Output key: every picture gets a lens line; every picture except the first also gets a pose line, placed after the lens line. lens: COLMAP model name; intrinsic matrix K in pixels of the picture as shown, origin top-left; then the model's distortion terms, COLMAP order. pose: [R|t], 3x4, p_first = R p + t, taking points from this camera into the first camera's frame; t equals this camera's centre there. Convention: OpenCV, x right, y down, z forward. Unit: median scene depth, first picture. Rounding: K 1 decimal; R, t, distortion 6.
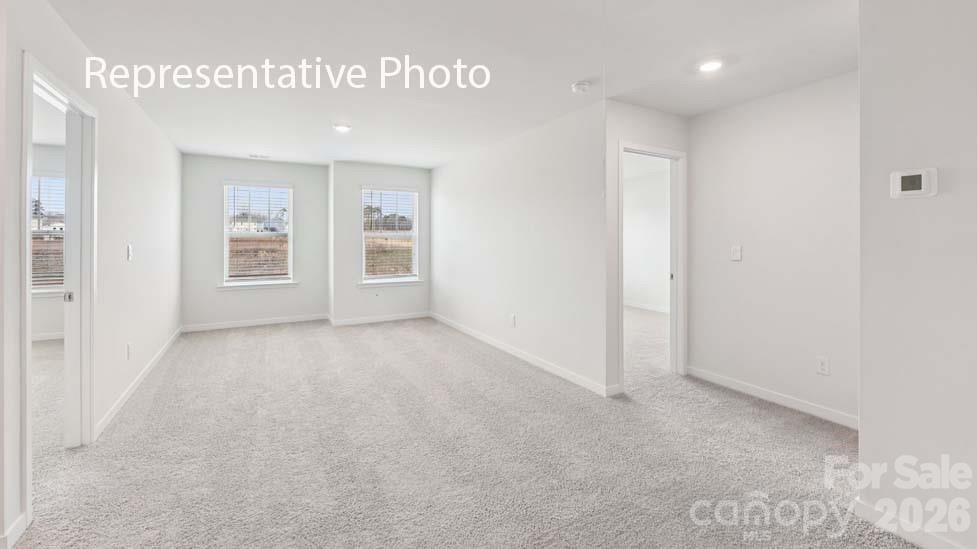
lens RADIAL K [[392.8, 0, 494.9], [0, 392.8, 241.1], [0, 0, 1]] dist [-0.001533, -0.000165]
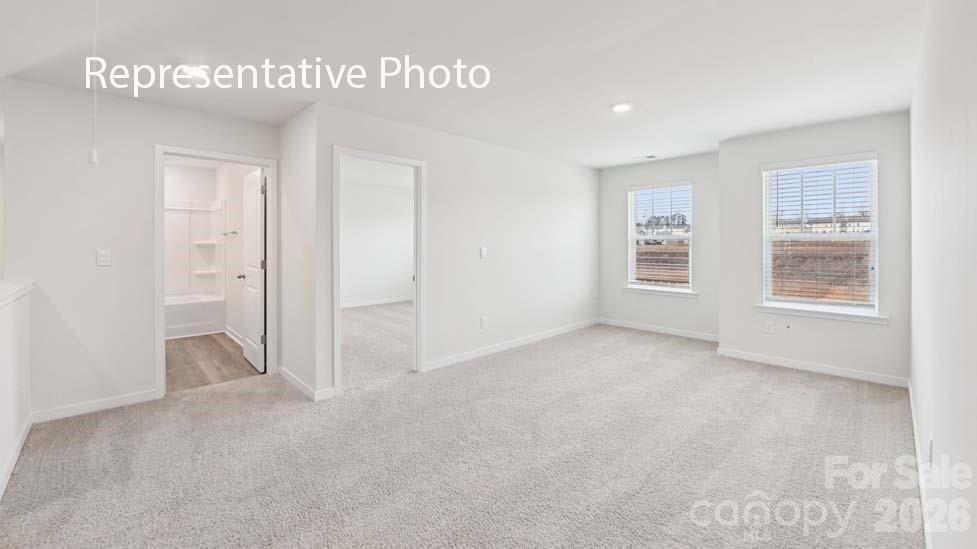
lens RADIAL K [[392.8, 0, 494.9], [0, 392.8, 241.1], [0, 0, 1]] dist [-0.001533, -0.000165]
pose [[0.234493, -0.009216, -0.972074, 0.244923], [-0.002781, 0.999945, -0.010151, 0.001076], [0.972114, 0.005084, 0.234454, 0.389452]]
